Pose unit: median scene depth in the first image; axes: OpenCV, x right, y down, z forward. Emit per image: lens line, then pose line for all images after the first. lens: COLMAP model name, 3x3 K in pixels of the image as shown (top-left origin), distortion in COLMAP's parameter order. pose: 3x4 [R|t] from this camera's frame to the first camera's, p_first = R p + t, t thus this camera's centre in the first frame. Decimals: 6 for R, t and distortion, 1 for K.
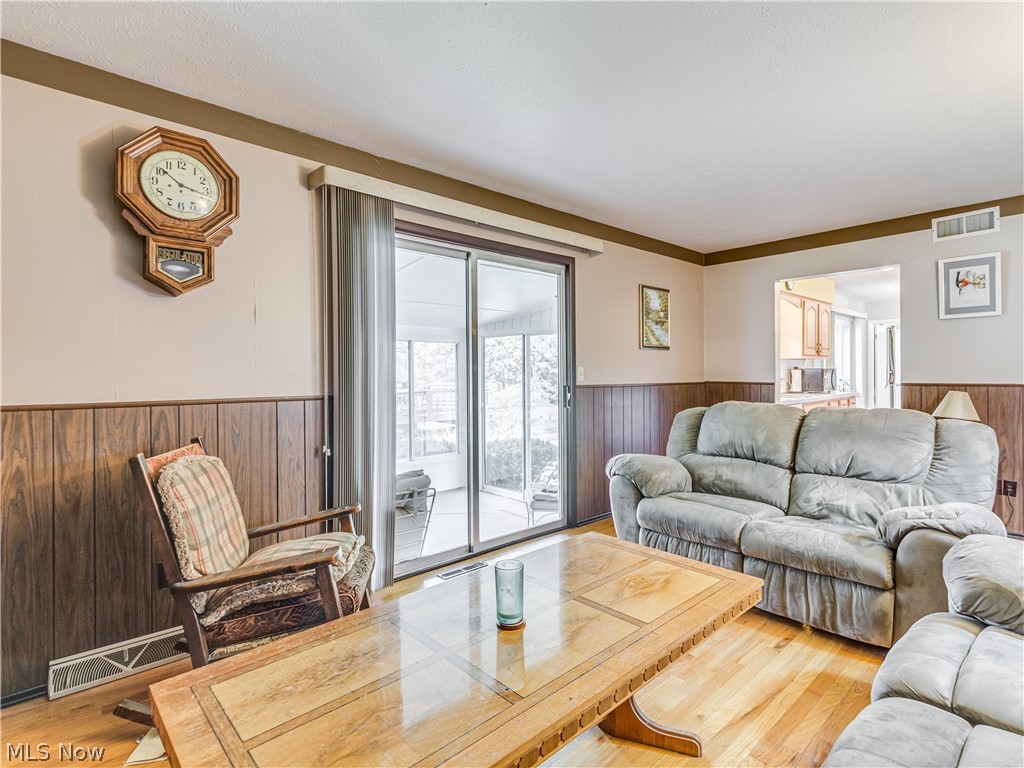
lens RADIAL K [[520.7, 0, 518.1], [0, 520.7, 375.5], [0, 0, 1]] dist [-0.006892, -0.001471]
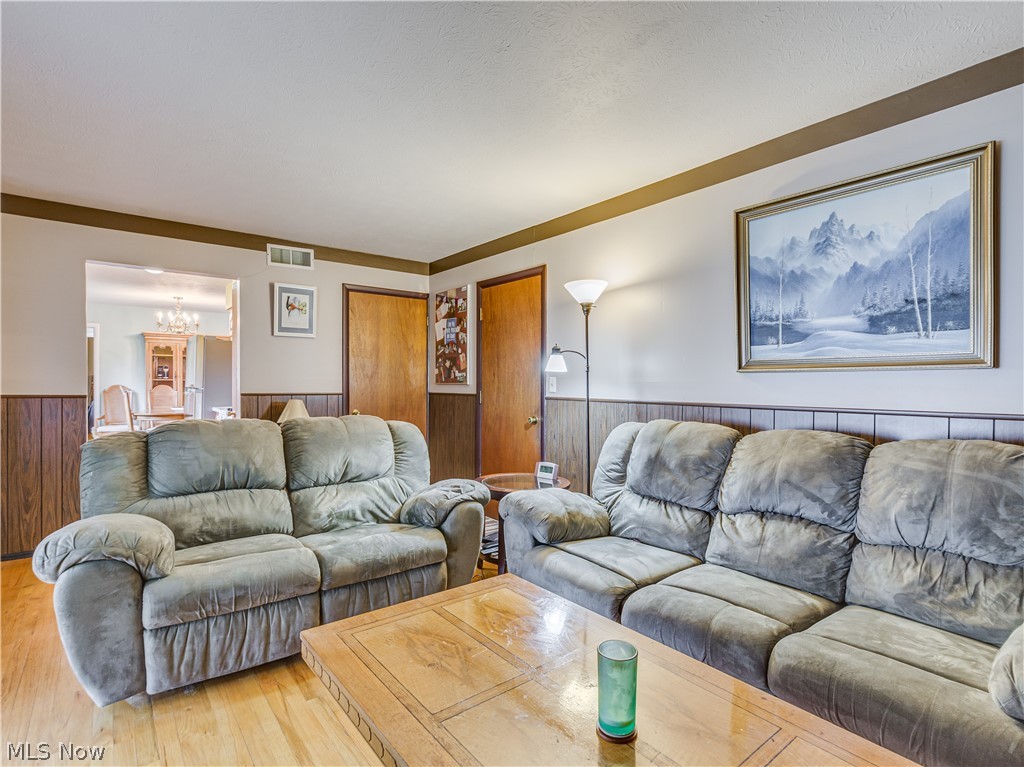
lens RADIAL K [[520.7, 0, 519.9], [0, 520.7, 388.2], [0, 0, 1]] dist [-0.006892, -0.001471]
pose [[0.064713, -0.004356, 0.997894, -0.378907], [-0.000806, 0.999990, 0.004418, -0.000708], [-0.997904, -0.001090, 0.064709, 0.556664]]
